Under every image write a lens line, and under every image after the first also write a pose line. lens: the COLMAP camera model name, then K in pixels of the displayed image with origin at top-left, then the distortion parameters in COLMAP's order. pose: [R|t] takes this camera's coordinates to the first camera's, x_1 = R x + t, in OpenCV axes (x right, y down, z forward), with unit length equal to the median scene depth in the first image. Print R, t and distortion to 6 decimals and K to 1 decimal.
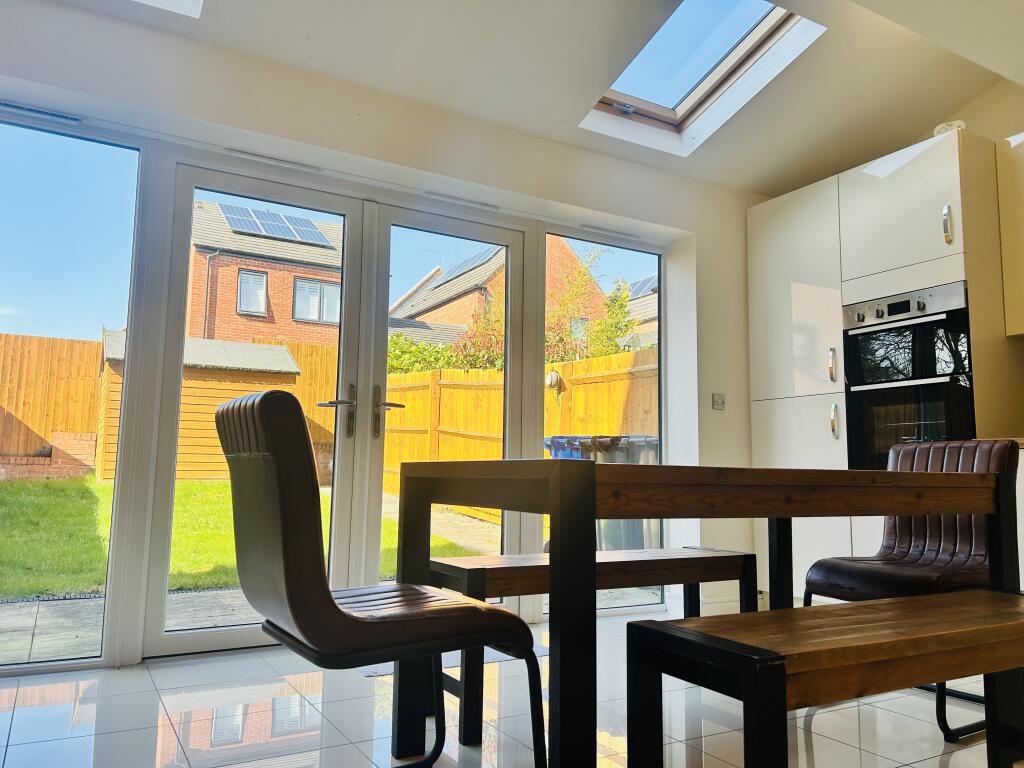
lens RADIAL K [[767.0, 0, 512.0], [0, 767.0, 384.0], [0, 0, 1]] dist [0.107350, -0.141932]
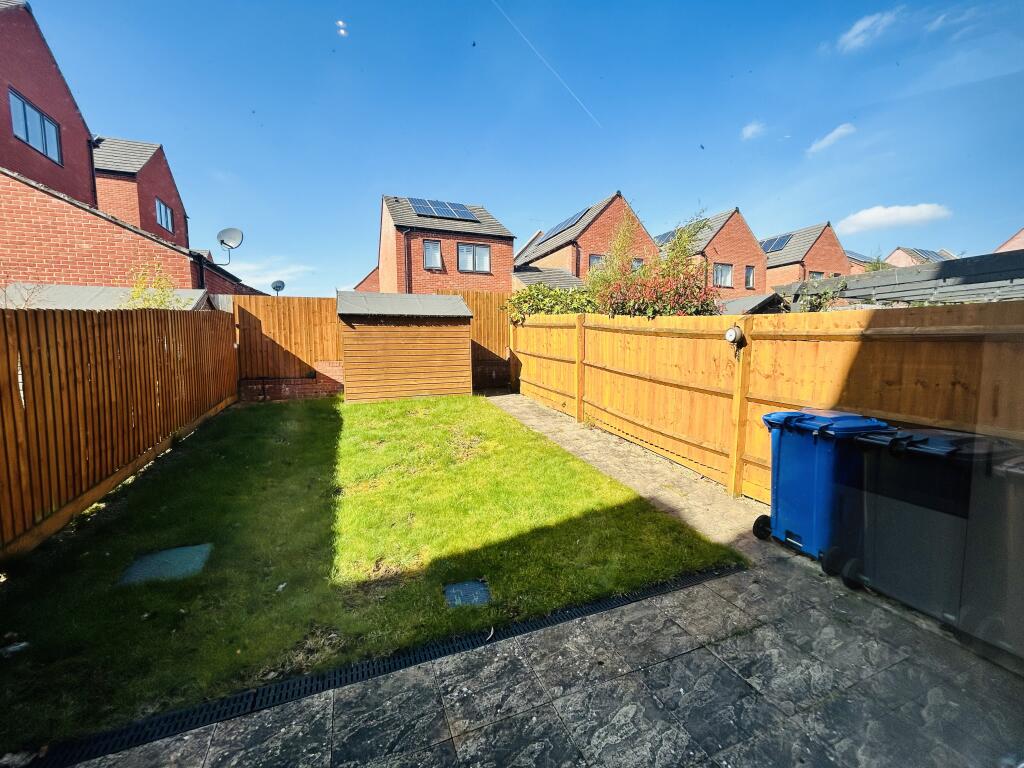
lens RADIAL K [[417.6, 0, 512.0], [0, 417.6, 384.0], [0, 0, 1]] dist [0.001746, 0.000065]
pose [[0.989470, -0.010706, -0.144342, -0.271567], [0.039418, 0.979498, 0.197558, -0.109173], [0.139268, -0.201168, 0.969606, 0.735127]]
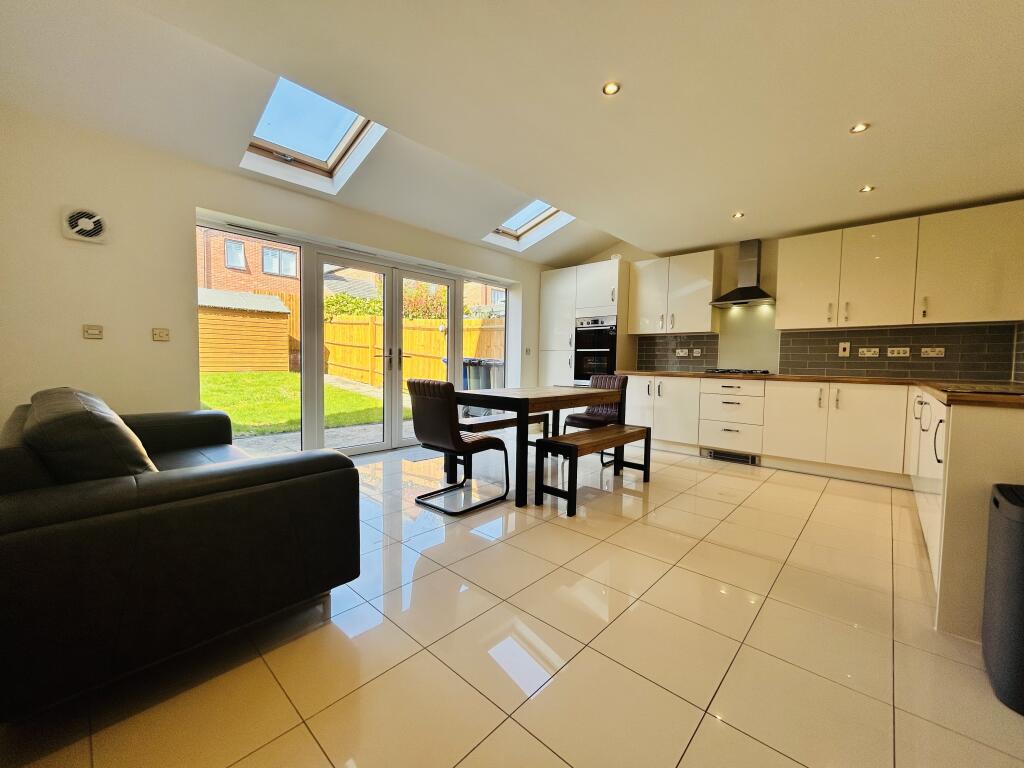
lens RADIAL K [[417.6, 0, 512.0], [0, 417.6, 384.0], [0, 0, 1]] dist [0.001746, 0.000065]
pose [[0.955286, -0.014274, 0.295338, -0.184518], [-0.038051, 0.984594, 0.170665, -0.101718], [-0.293224, -0.174272, 0.940026, -0.279796]]
